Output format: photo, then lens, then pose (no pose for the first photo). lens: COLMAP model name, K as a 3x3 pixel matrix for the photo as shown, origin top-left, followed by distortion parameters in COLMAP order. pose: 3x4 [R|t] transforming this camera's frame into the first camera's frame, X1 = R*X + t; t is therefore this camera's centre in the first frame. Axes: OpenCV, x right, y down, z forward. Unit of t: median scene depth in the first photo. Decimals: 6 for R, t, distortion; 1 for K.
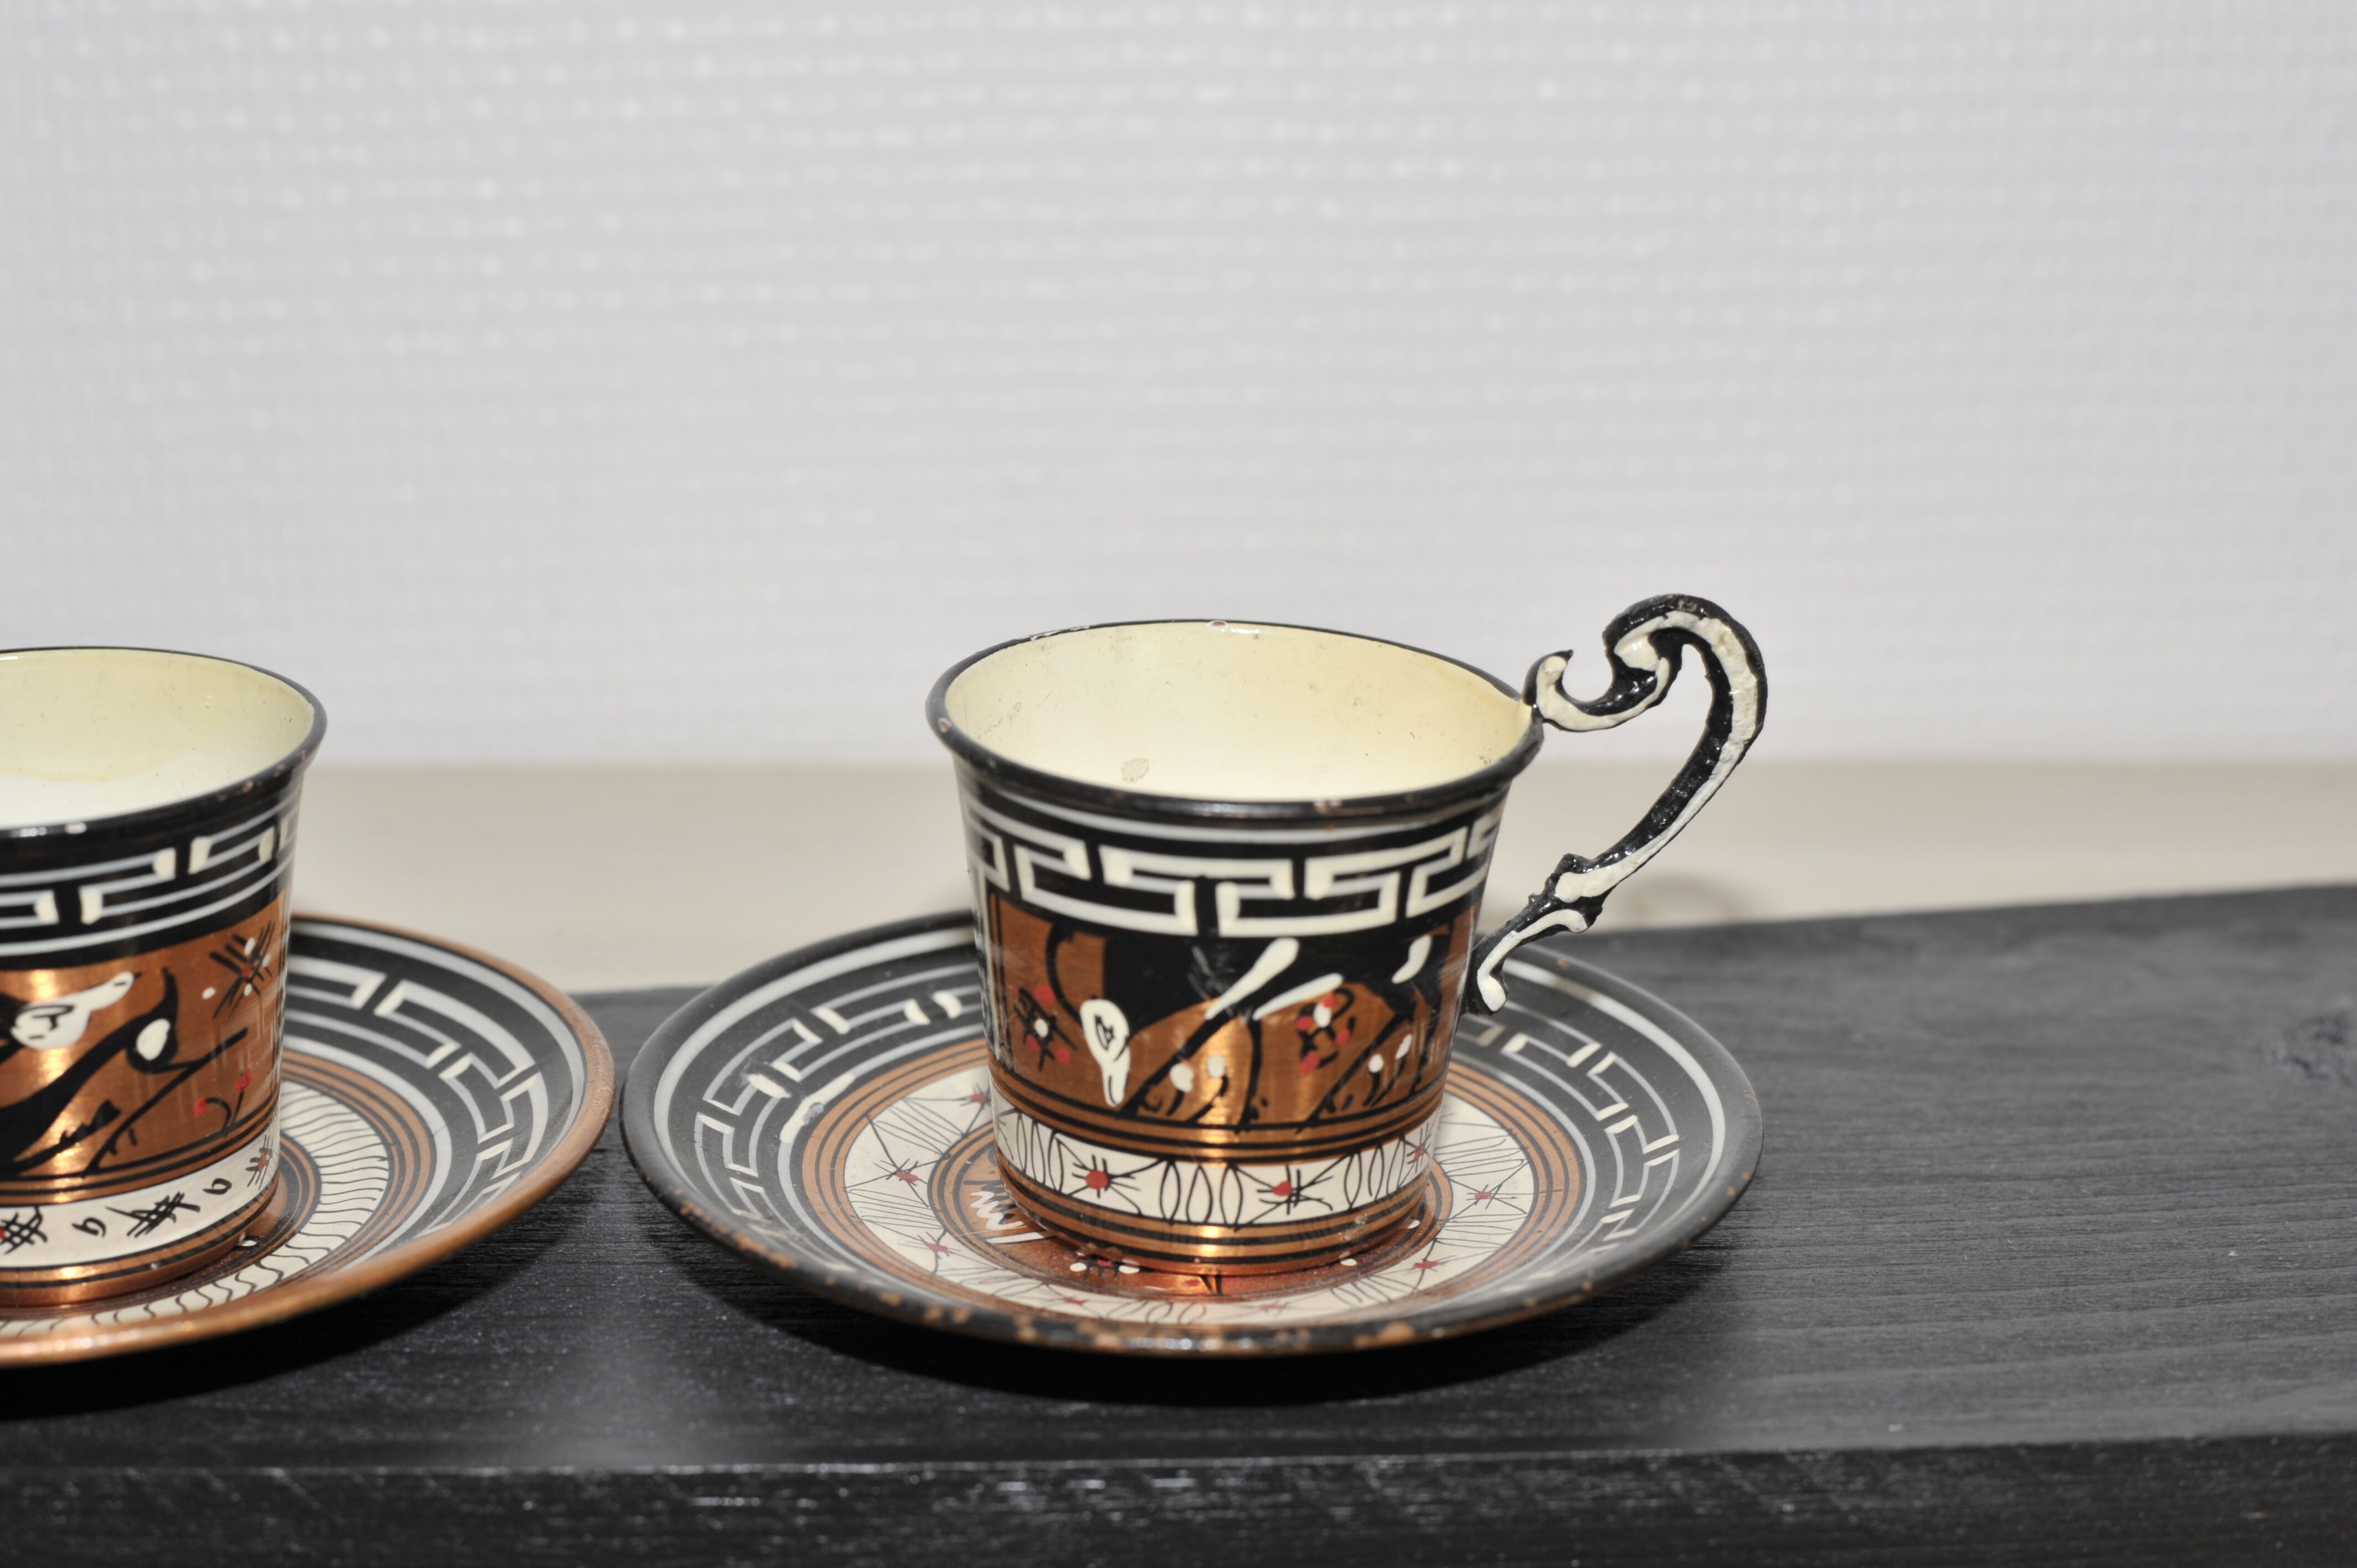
lens RADIAL K [[3570.6, 0, 1178.5], [0, 3570.6, 784.0], [0, 0, 1]] dist [-0.165560, 0.038121]
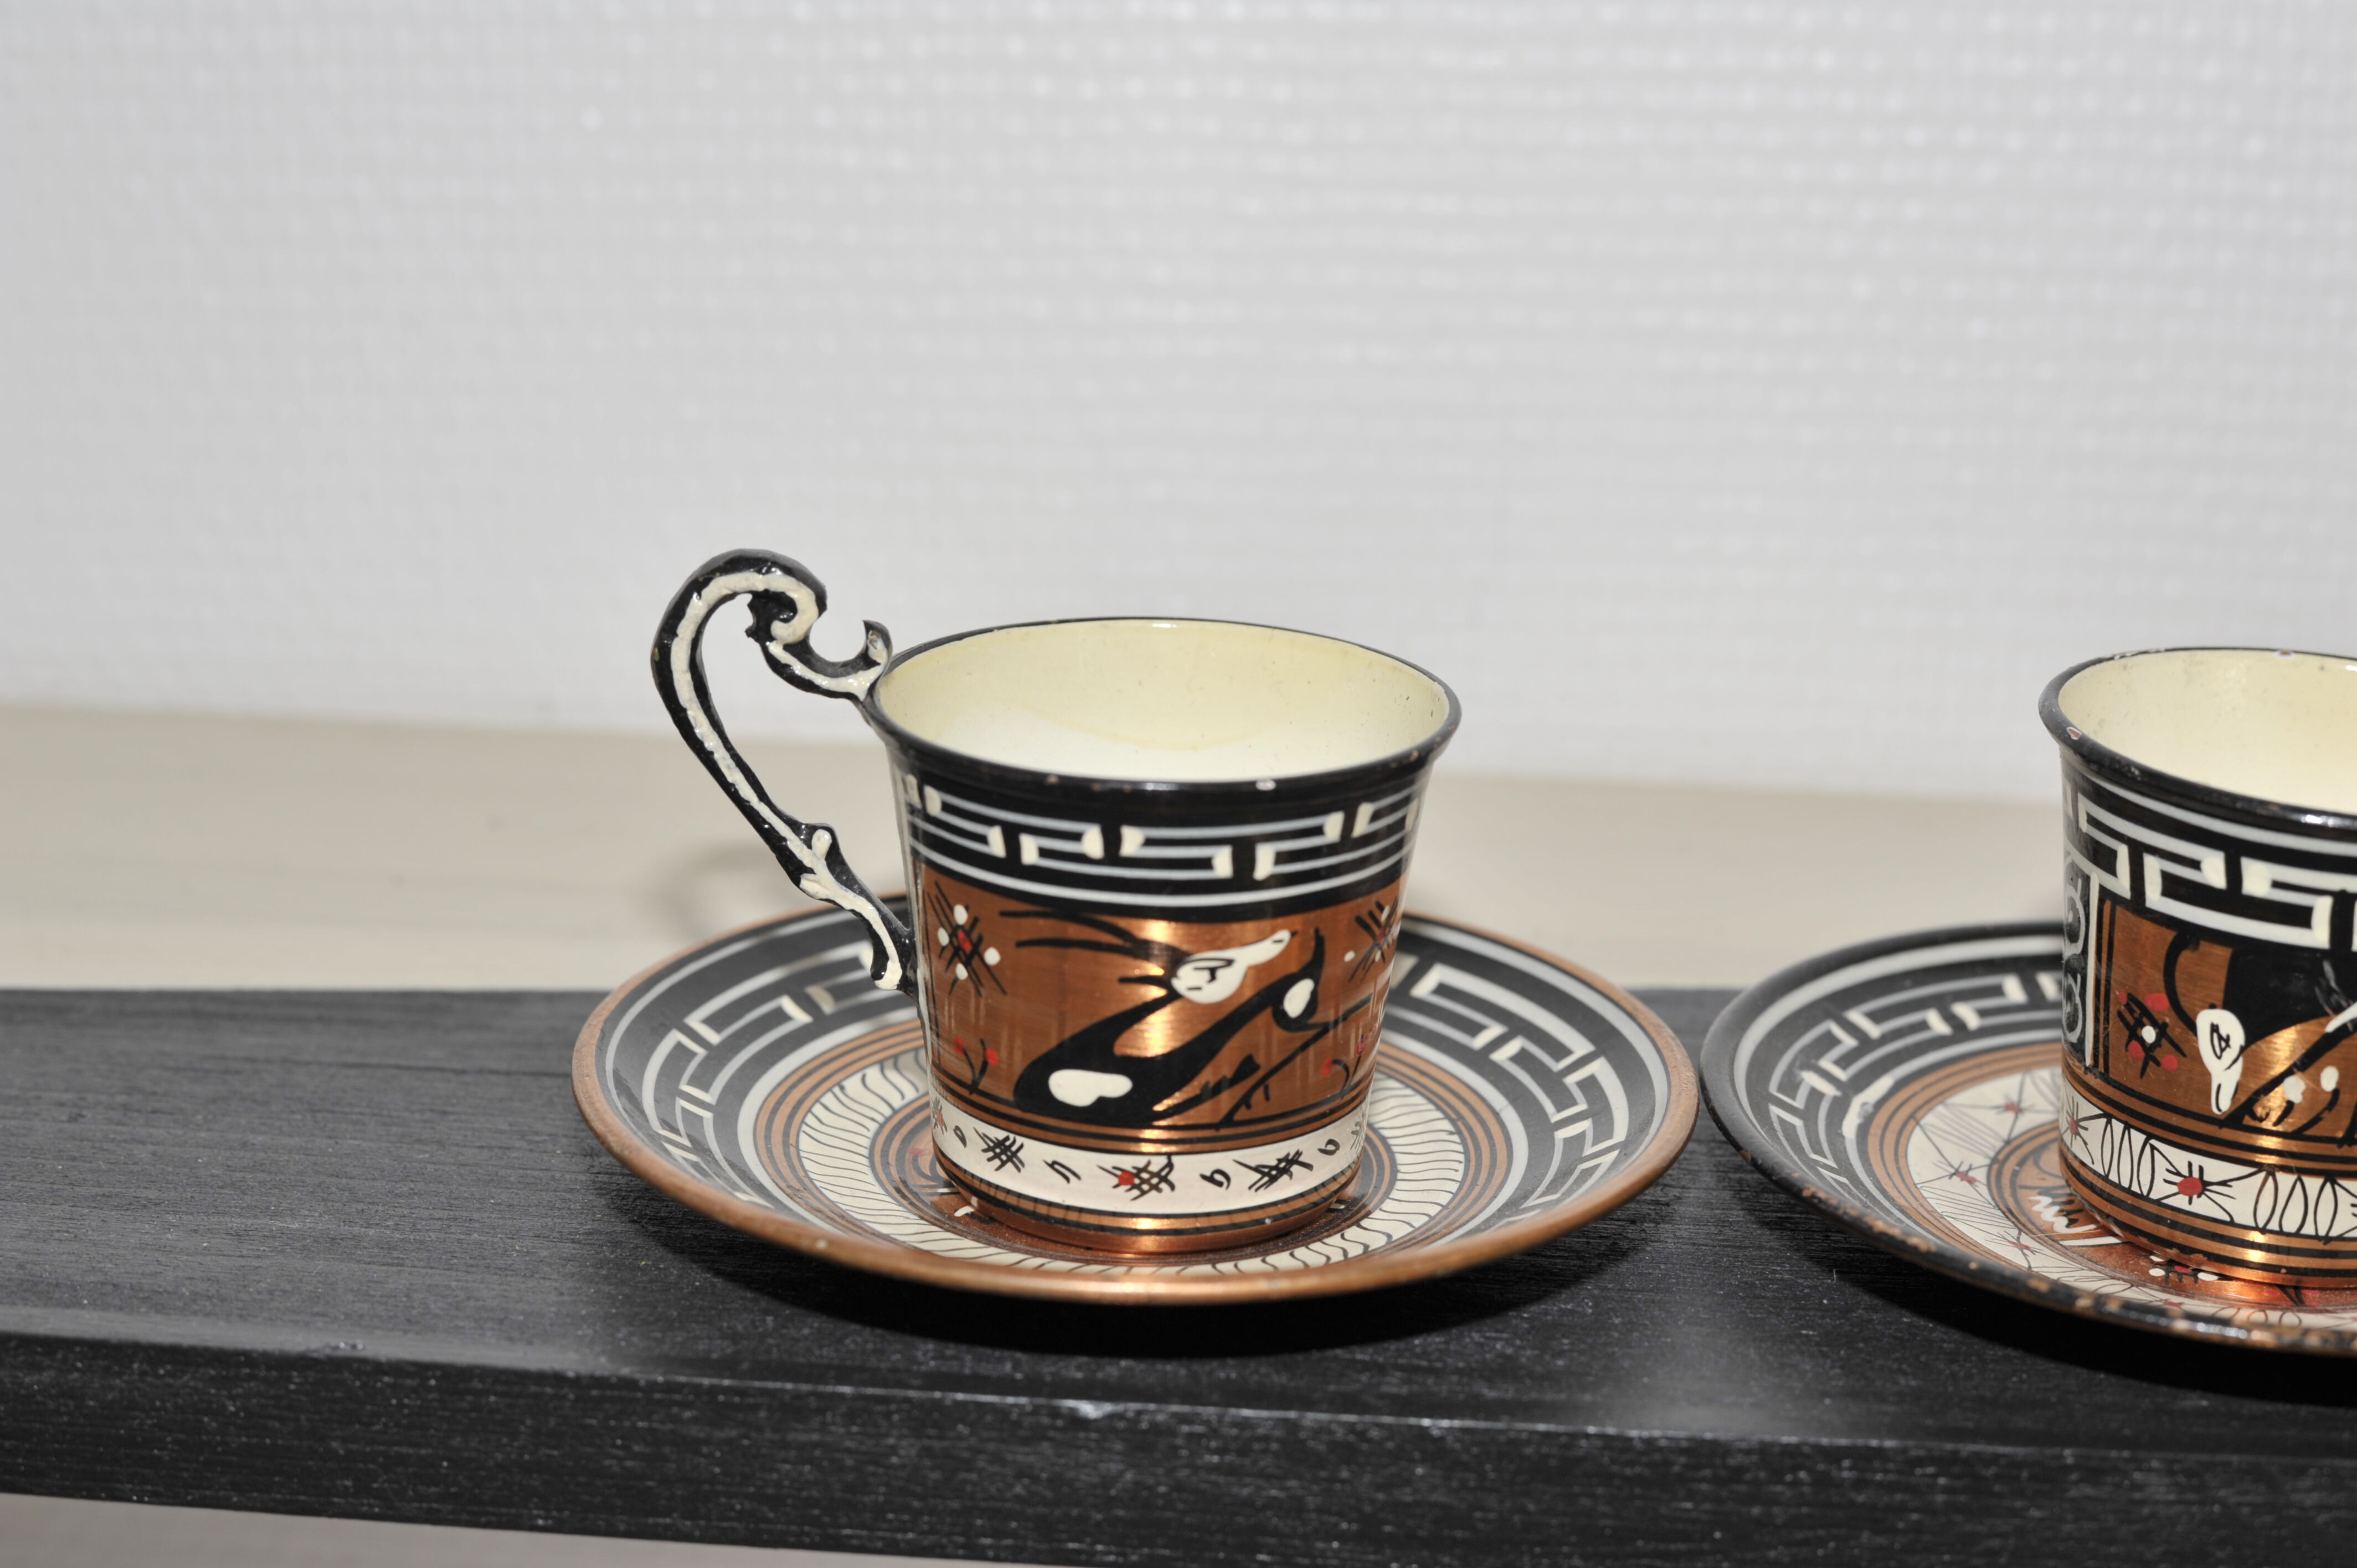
lens RADIAL K [[3570.6, 0, 1178.5], [0, 3570.6, 784.0], [0, 0, 1]] dist [-0.165560, 0.038121]
pose [[0.991839, 0.050922, -0.116890, -0.205444], [-0.053360, 0.998416, -0.017820, 0.030414], [0.115797, 0.023912, 0.992985, -0.037600]]
